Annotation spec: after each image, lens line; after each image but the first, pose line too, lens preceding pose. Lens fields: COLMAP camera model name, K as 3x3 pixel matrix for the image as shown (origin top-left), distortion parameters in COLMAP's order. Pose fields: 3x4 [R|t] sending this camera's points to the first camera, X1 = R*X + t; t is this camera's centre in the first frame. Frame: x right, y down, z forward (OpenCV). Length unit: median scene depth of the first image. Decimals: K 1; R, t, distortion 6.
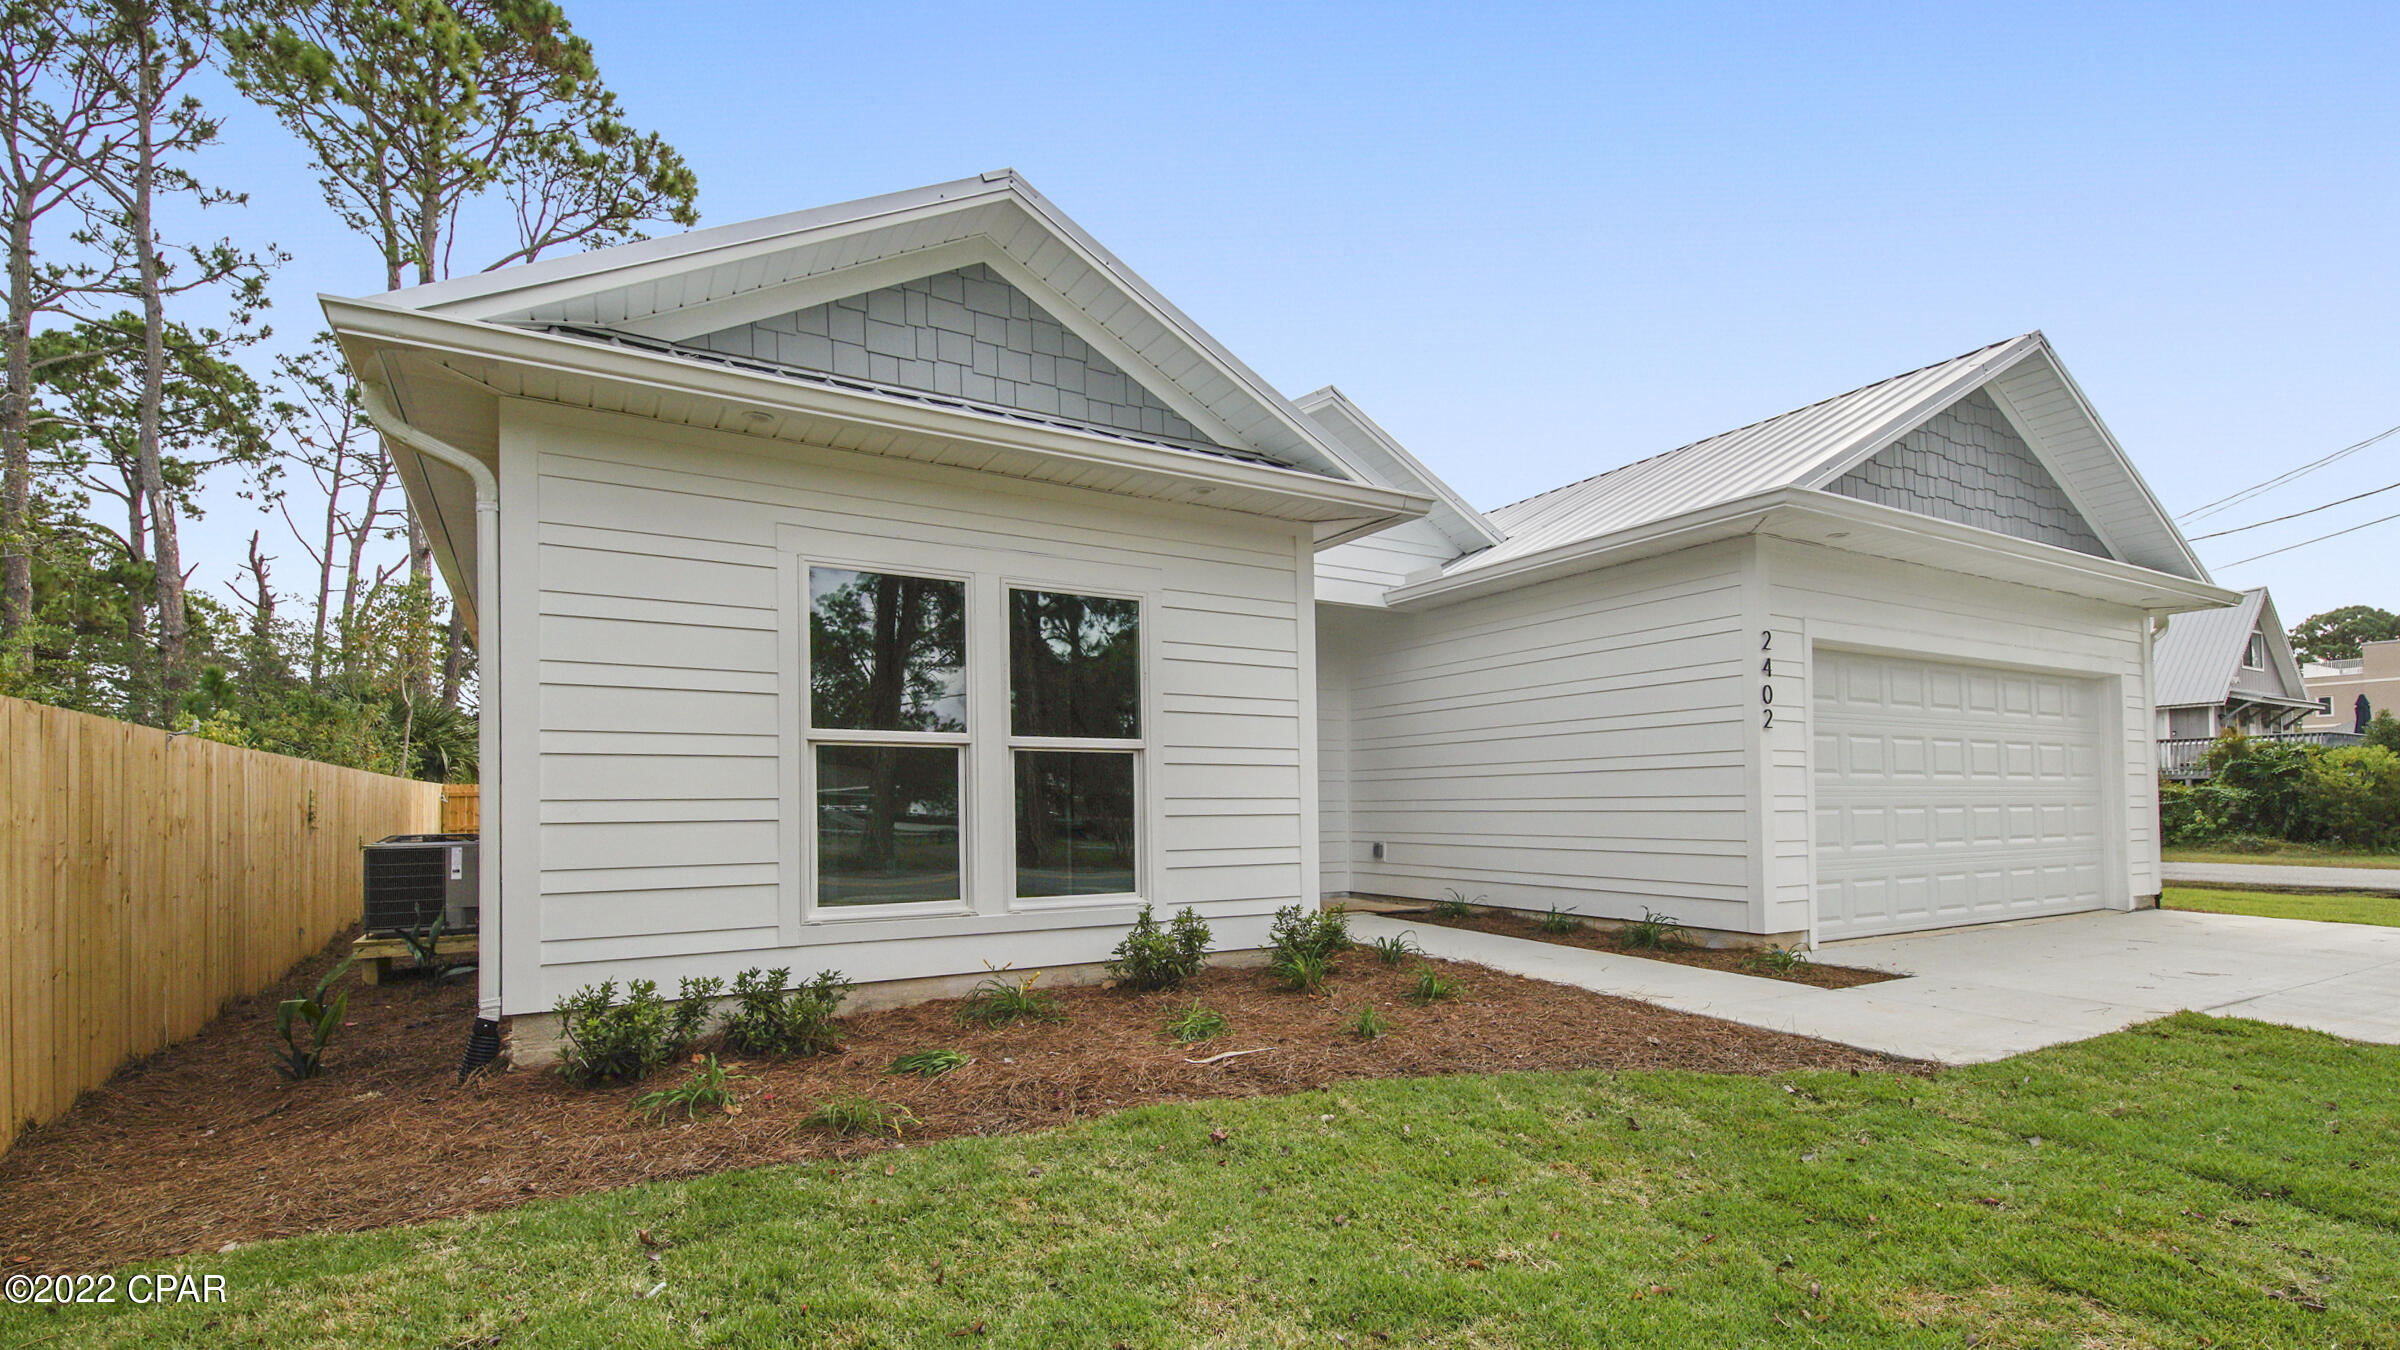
lens RADIAL K [[1076.7, 0, 1184.6], [0, 1076.7, 732.2], [0, 0, 1]] dist [0.001228, -0.000562]
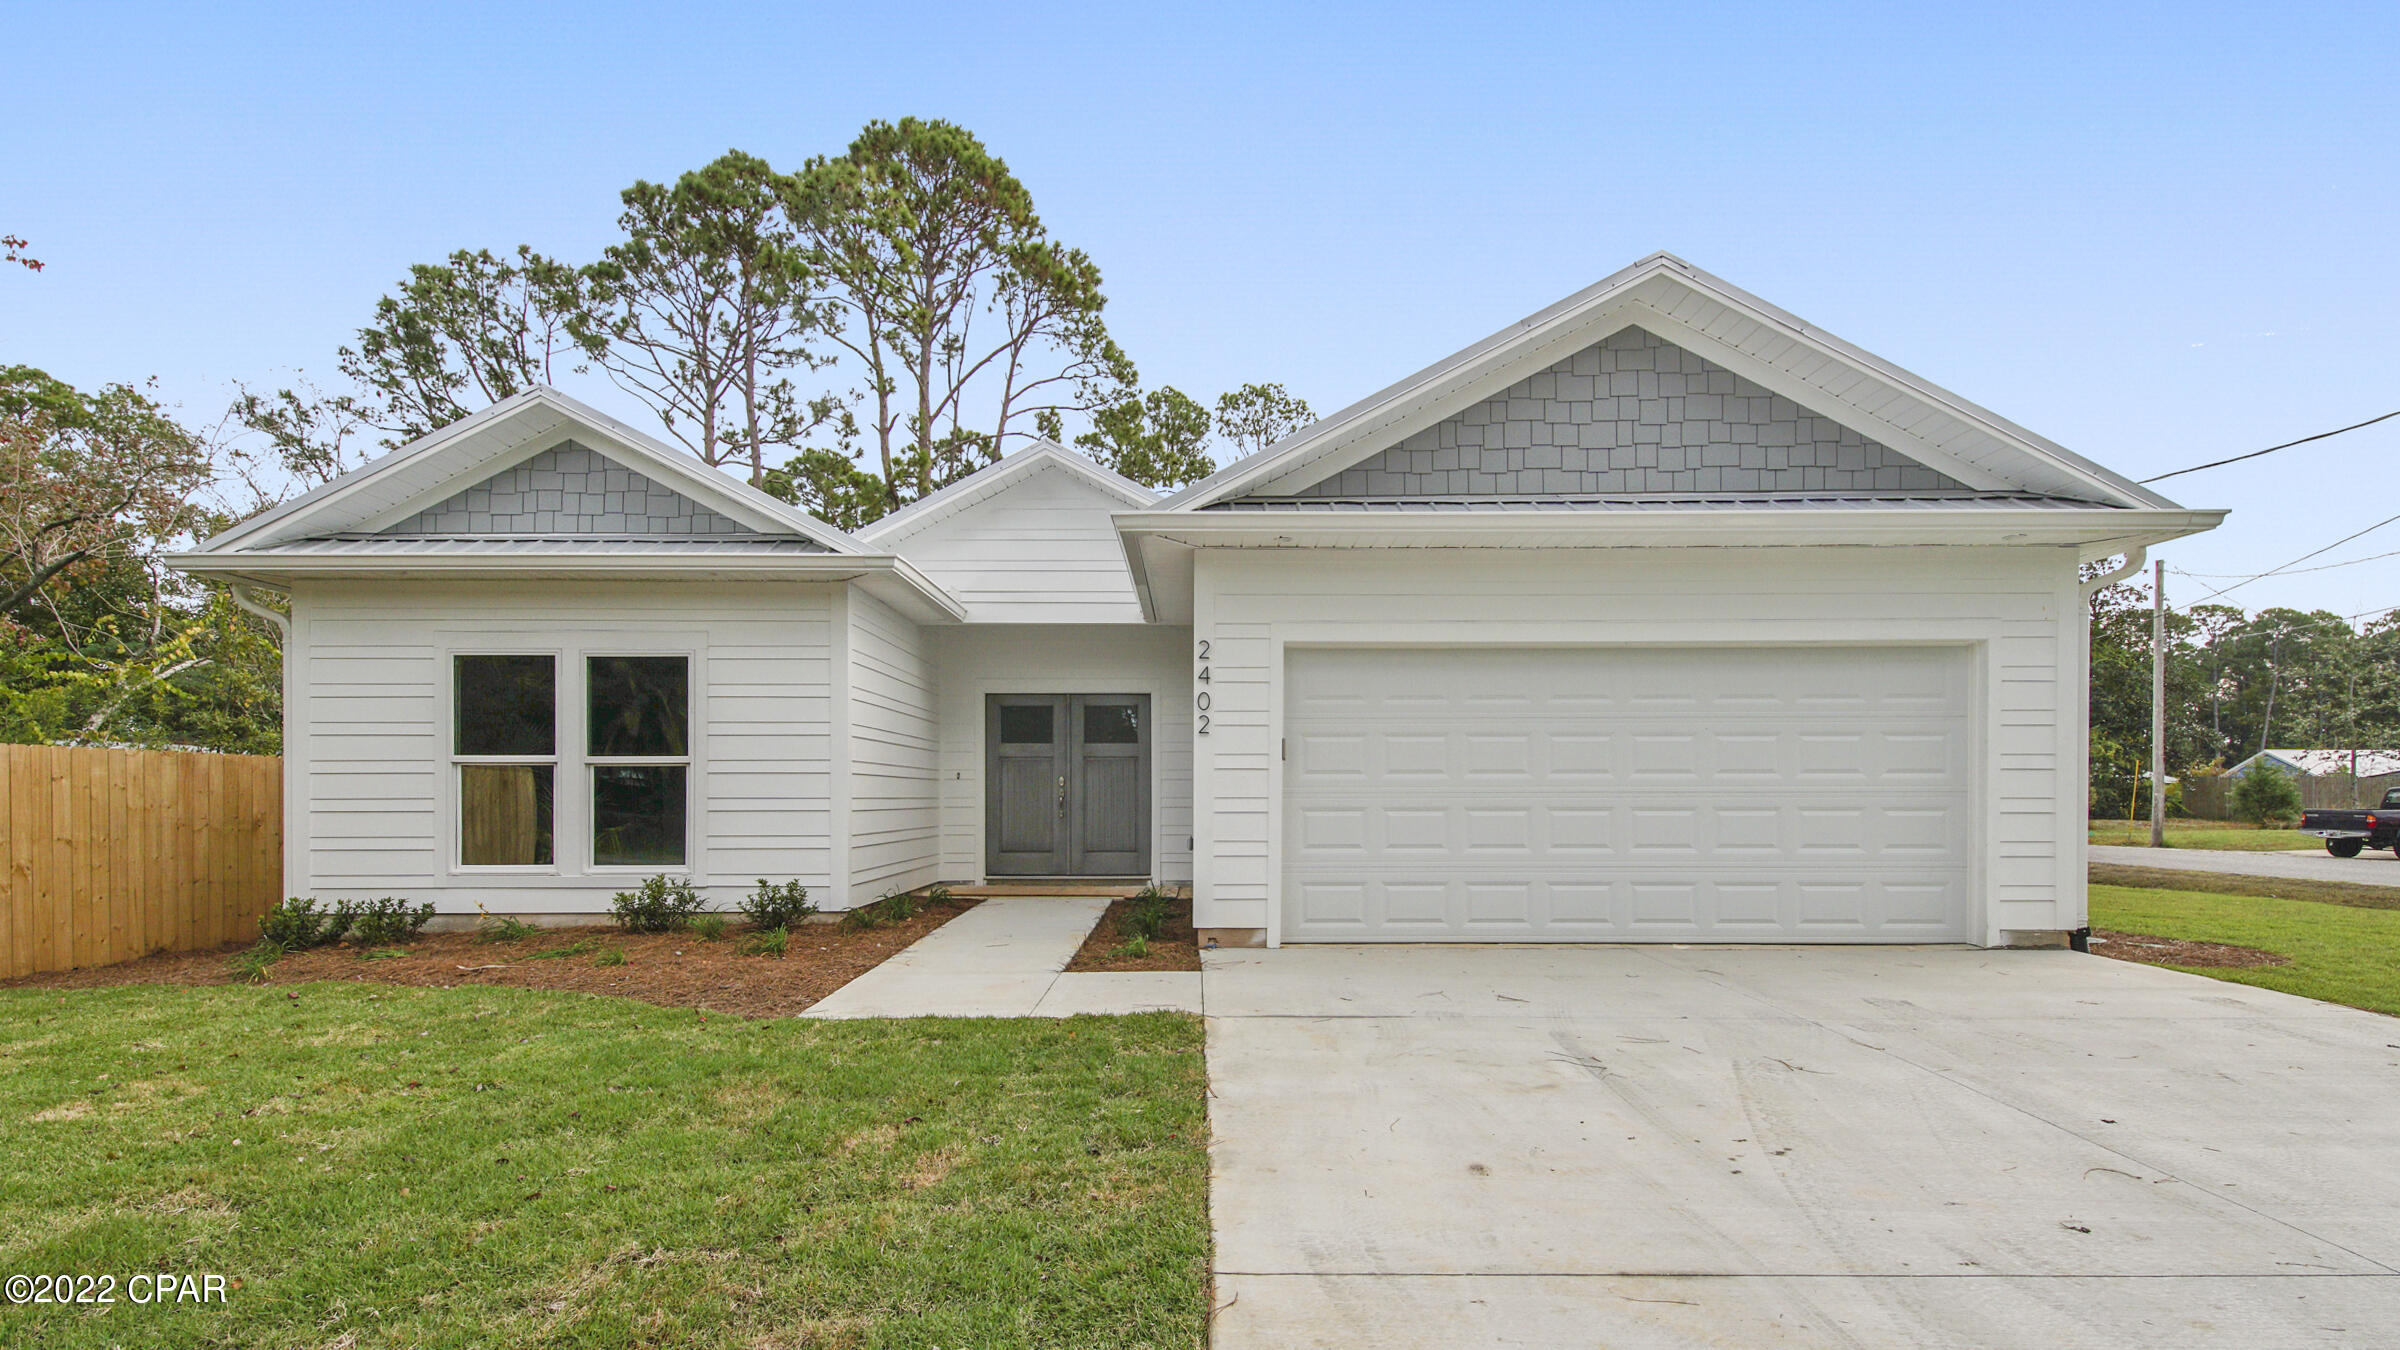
lens RADIAL K [[1068.9, 0, 1211.4], [0, 1068.9, 746.0], [0, 0, 1]] dist [0.001153, -0.000121]
pose [[0.874967, -0.020108, -0.483764, 1.290278], [0.028935, 0.999523, 0.010788, -0.001898], [0.483317, -0.023437, 0.875132, 0.123400]]
